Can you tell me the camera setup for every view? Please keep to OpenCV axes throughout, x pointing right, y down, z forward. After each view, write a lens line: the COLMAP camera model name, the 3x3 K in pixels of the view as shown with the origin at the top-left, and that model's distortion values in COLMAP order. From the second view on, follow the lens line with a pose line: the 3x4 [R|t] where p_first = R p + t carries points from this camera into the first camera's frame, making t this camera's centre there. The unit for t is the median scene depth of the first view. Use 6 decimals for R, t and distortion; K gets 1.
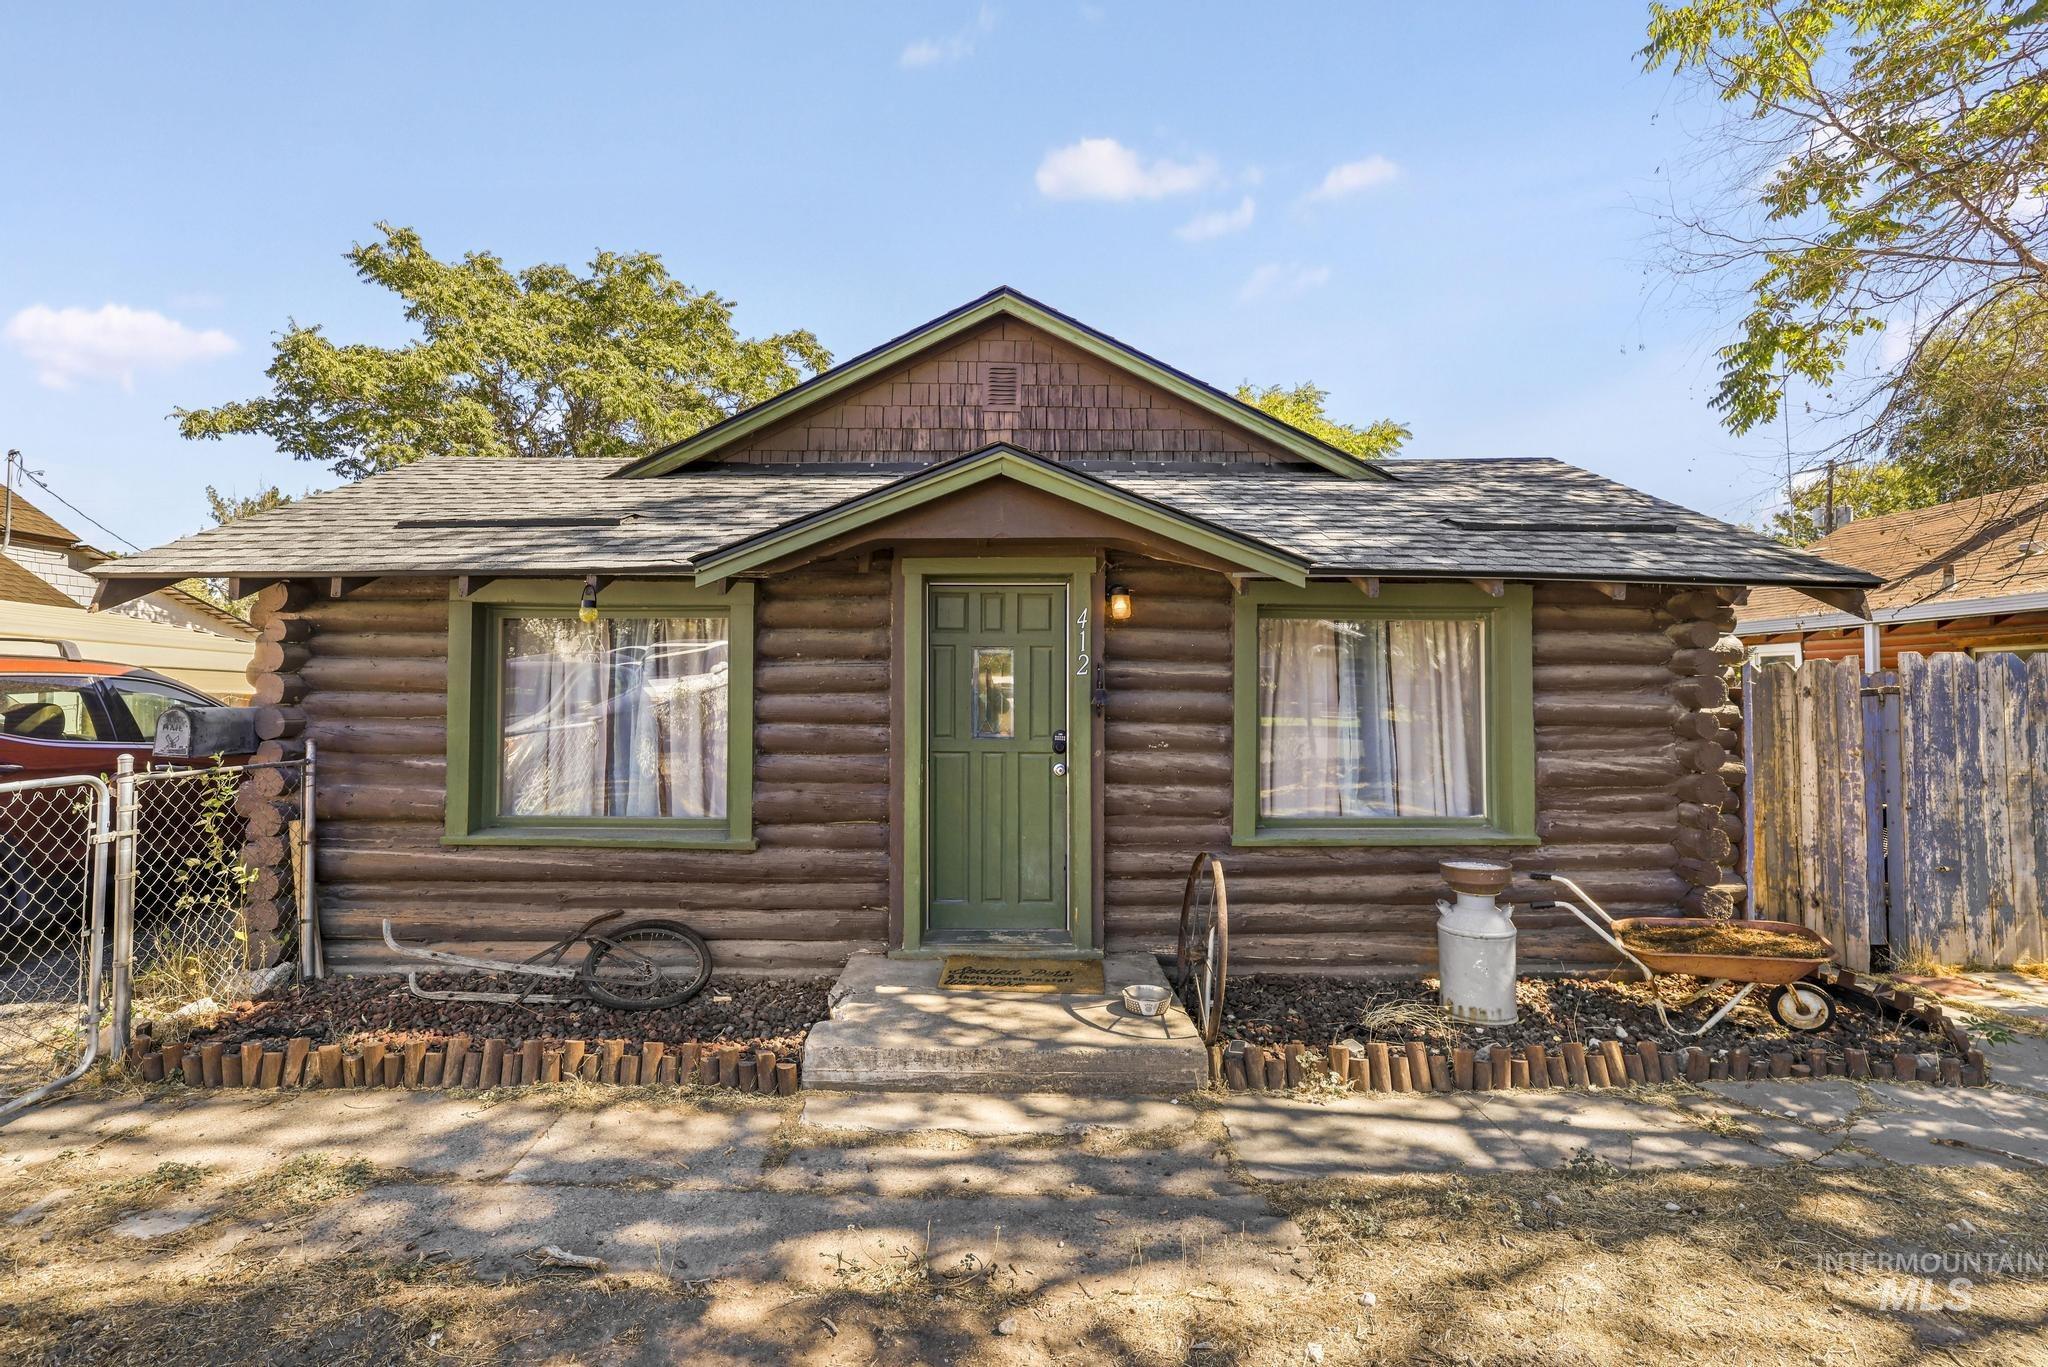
lens RADIAL K [[874.6, 0, 1016.2], [0, 874.6, 669.1], [0, 0, 1]] dist [-0.046793, 0.019656]
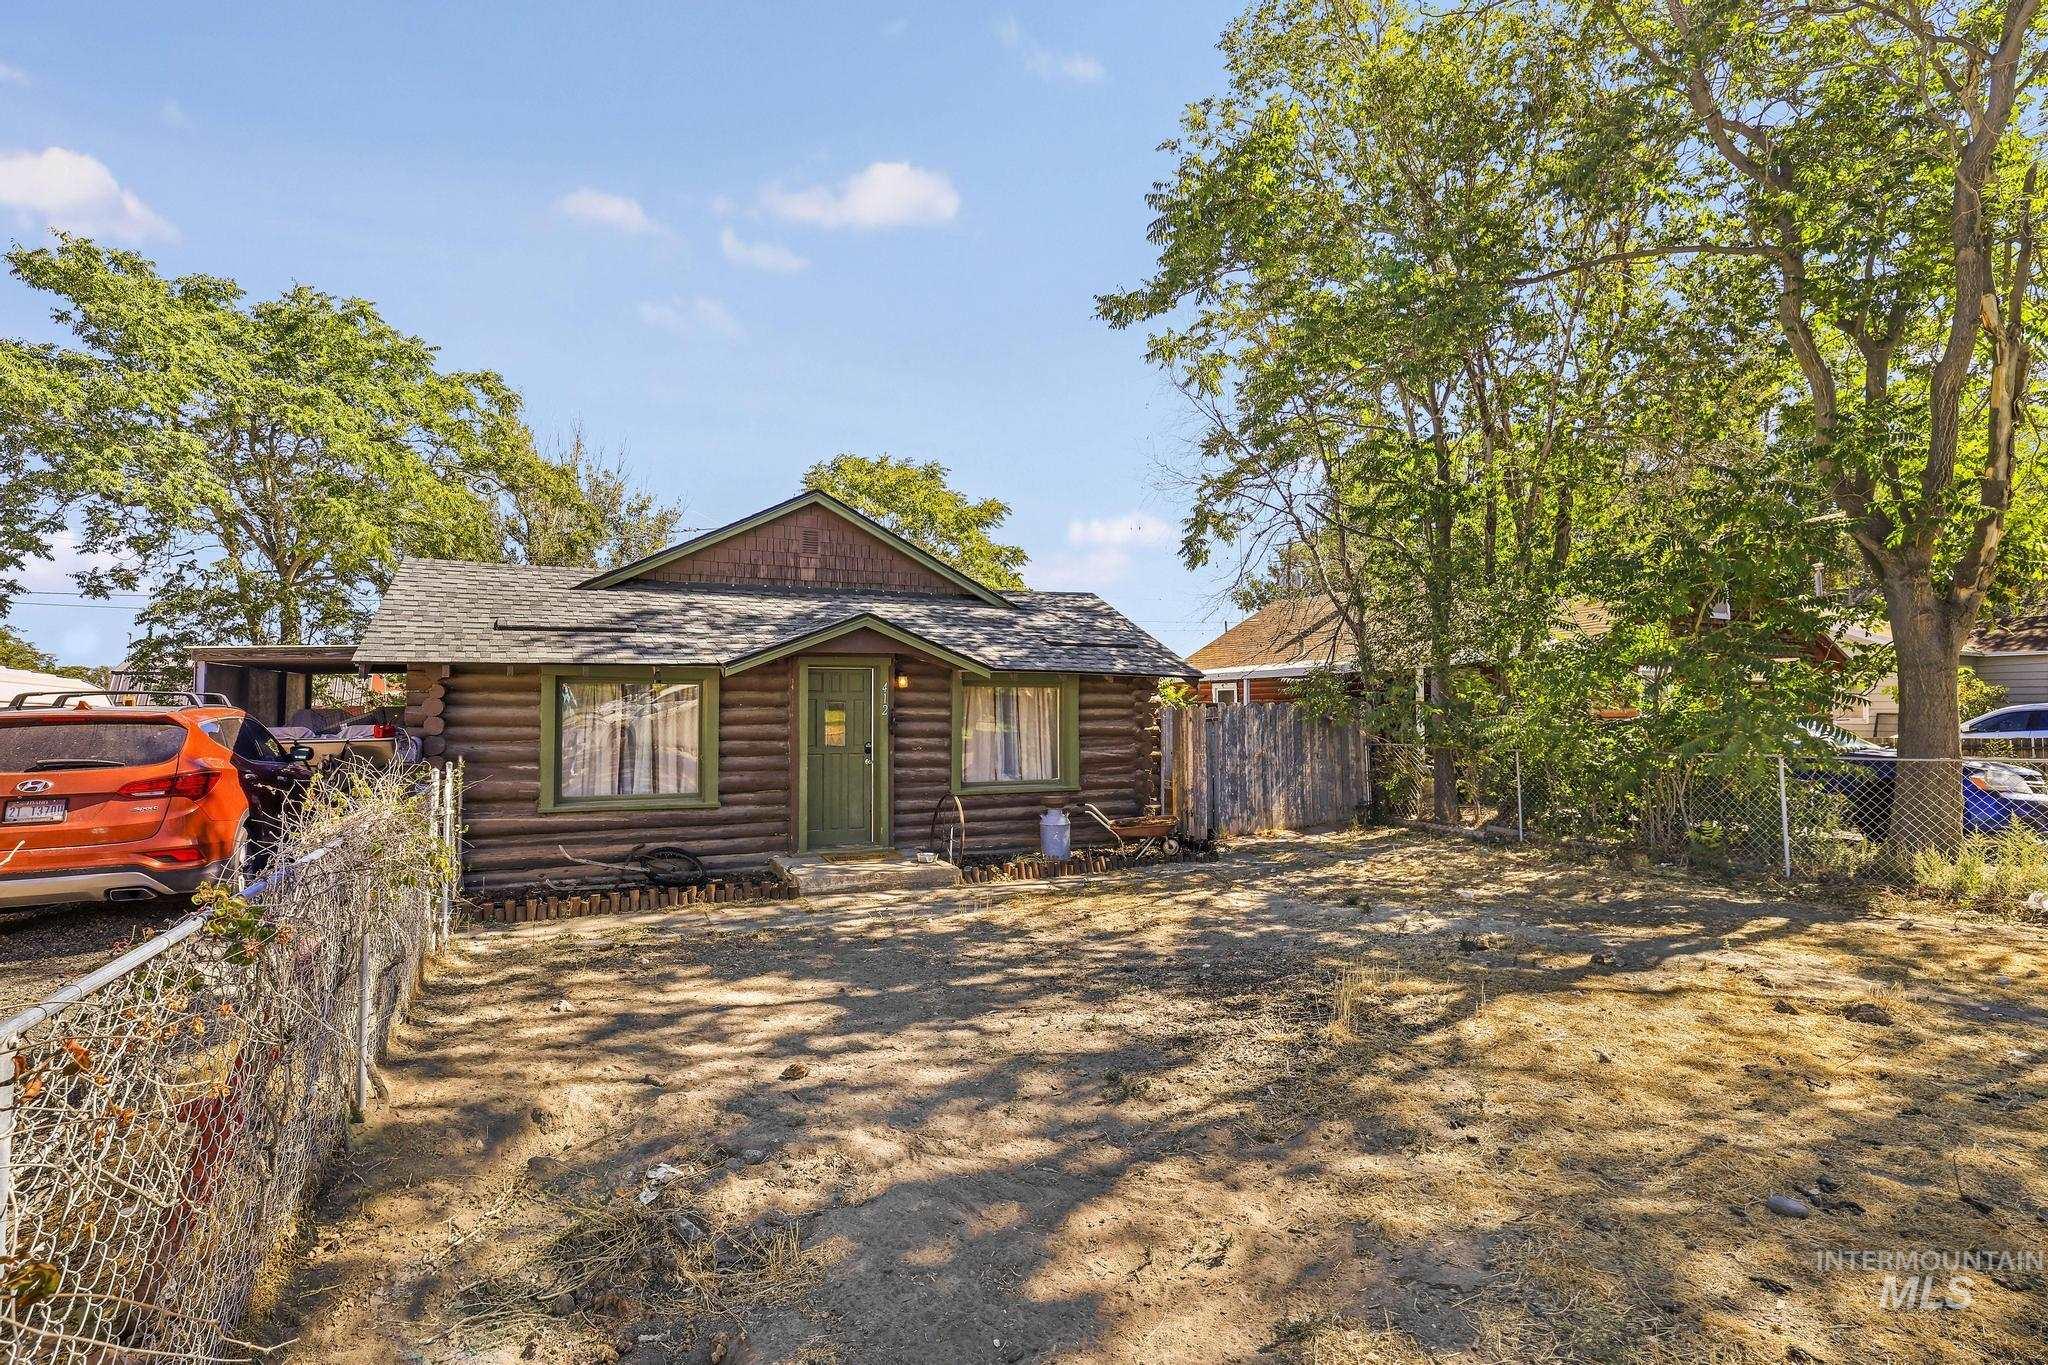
lens RADIAL K [[867.9, 0, 988.4], [0, 867.9, 683.6], [0, 0, 1]] dist [-0.001690, 0.000021]
pose [[0.916191, 0.009469, 0.400631, -0.502153], [-0.008749, 0.999955, -0.003625, -0.059404], [-0.400647, -0.000184, 0.916232, -0.941764]]
